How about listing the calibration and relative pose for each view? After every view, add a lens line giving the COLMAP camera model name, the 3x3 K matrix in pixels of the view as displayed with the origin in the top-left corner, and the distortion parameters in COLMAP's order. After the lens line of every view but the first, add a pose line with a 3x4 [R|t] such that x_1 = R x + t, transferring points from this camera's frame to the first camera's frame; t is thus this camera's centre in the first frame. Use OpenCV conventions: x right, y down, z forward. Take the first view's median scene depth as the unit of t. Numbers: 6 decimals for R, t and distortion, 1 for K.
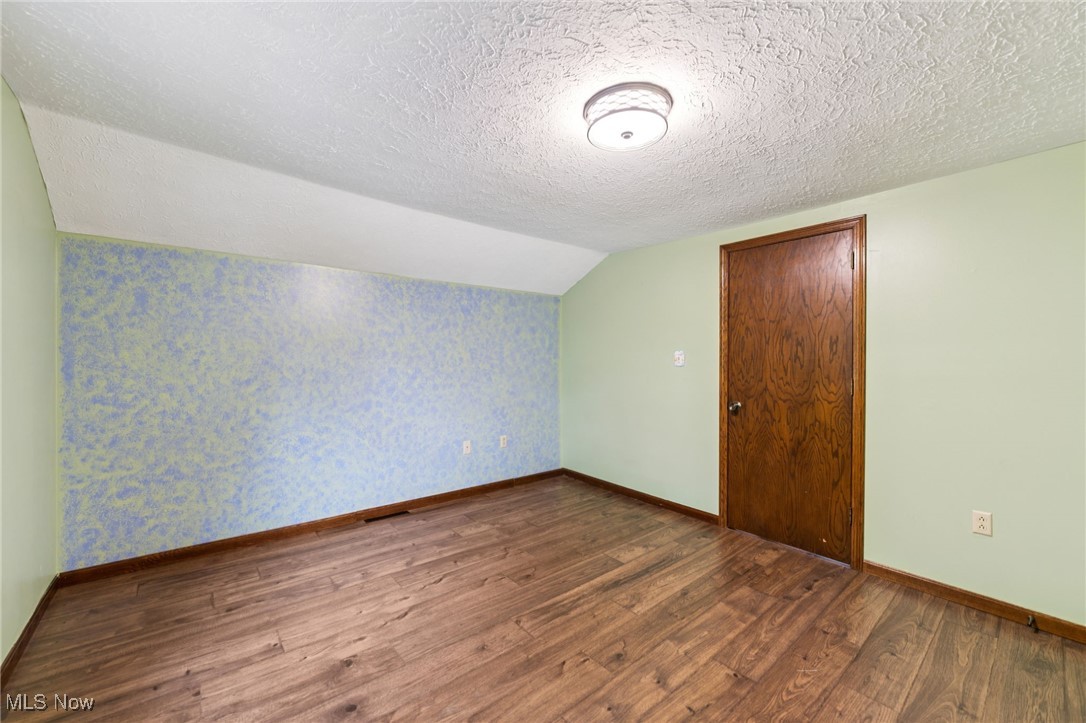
lens RADIAL K [[435.5, 0, 544.9], [0, 435.5, 359.2], [0, 0, 1]] dist [0.000328, -0.000149]
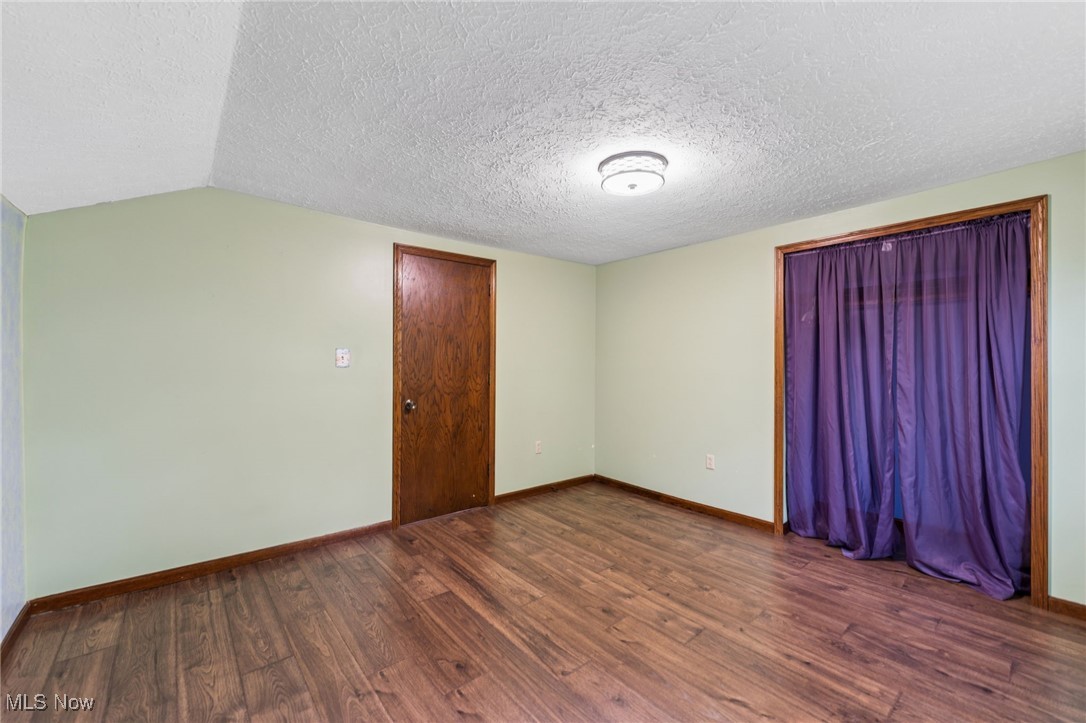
lens RADIAL K [[435.5, 0, 544.5], [0, 435.5, 360.0], [0, 0, 1]] dist [0.000328, -0.000149]
pose [[-0.006064, -0.006138, 0.999963, -0.693513], [-0.005913, 0.999964, 0.006102, -0.006485], [-0.999964, -0.005876, -0.006100, 0.806333]]
